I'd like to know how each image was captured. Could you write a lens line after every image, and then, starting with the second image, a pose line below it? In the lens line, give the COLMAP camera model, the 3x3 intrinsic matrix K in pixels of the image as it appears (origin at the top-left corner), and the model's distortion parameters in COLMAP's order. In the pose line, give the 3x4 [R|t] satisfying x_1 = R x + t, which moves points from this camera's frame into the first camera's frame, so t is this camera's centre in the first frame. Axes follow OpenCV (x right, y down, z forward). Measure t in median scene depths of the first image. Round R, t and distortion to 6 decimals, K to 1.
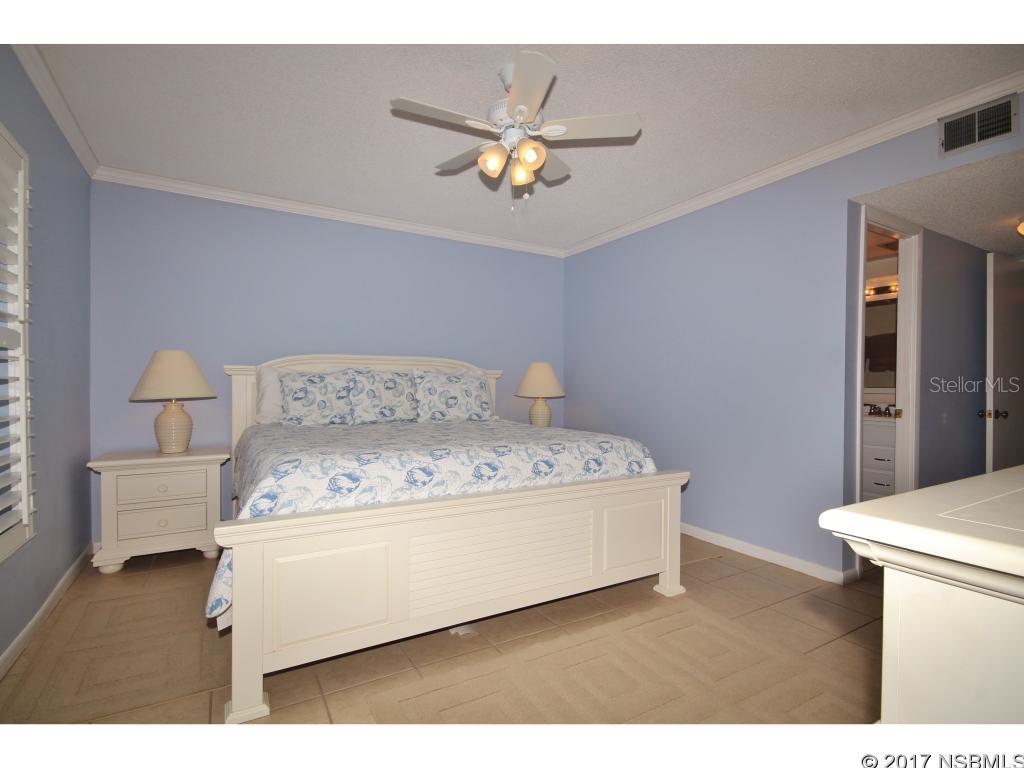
lens RADIAL K [[485.7, 0, 516.2], [0, 485.7, 386.8], [0, 0, 1]] dist [-0.000112, -0.000401]
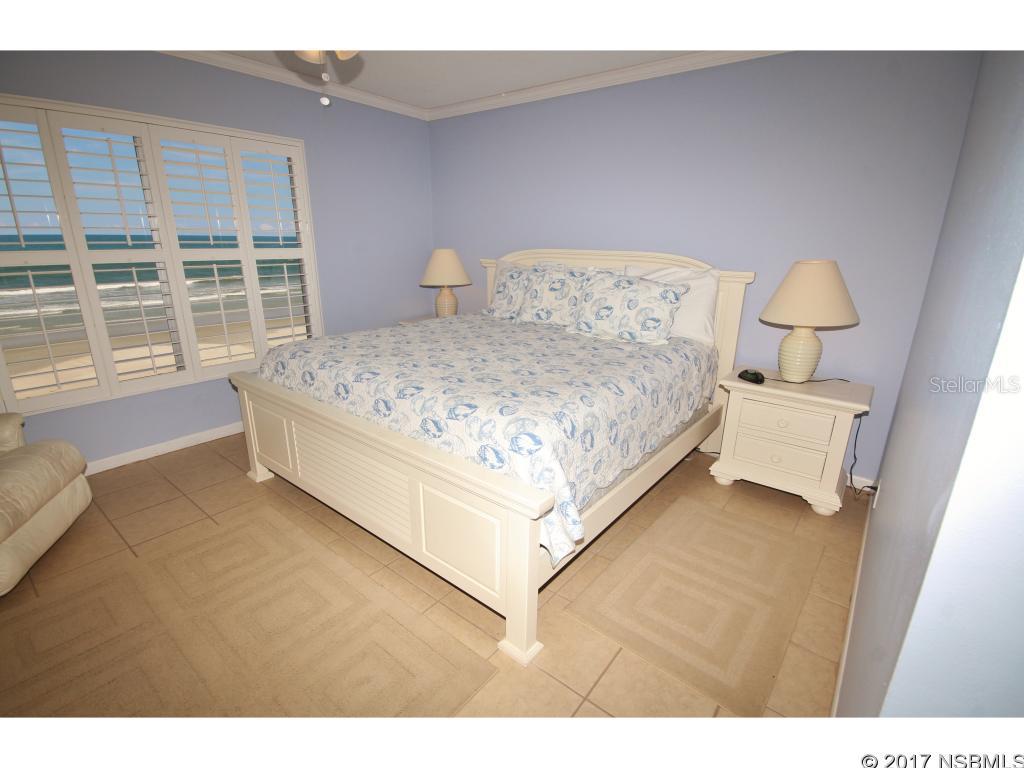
lens RADIAL K [[485.7, 0, 516.2], [0, 485.7, 386.8], [0, 0, 1]] dist [-0.000112, -0.000401]
pose [[0.343849, 0.269934, -0.899391, 0.614213], [-0.012226, 0.958998, 0.283150, -0.082117], [0.938945, -0.086365, 0.333050, 0.619413]]
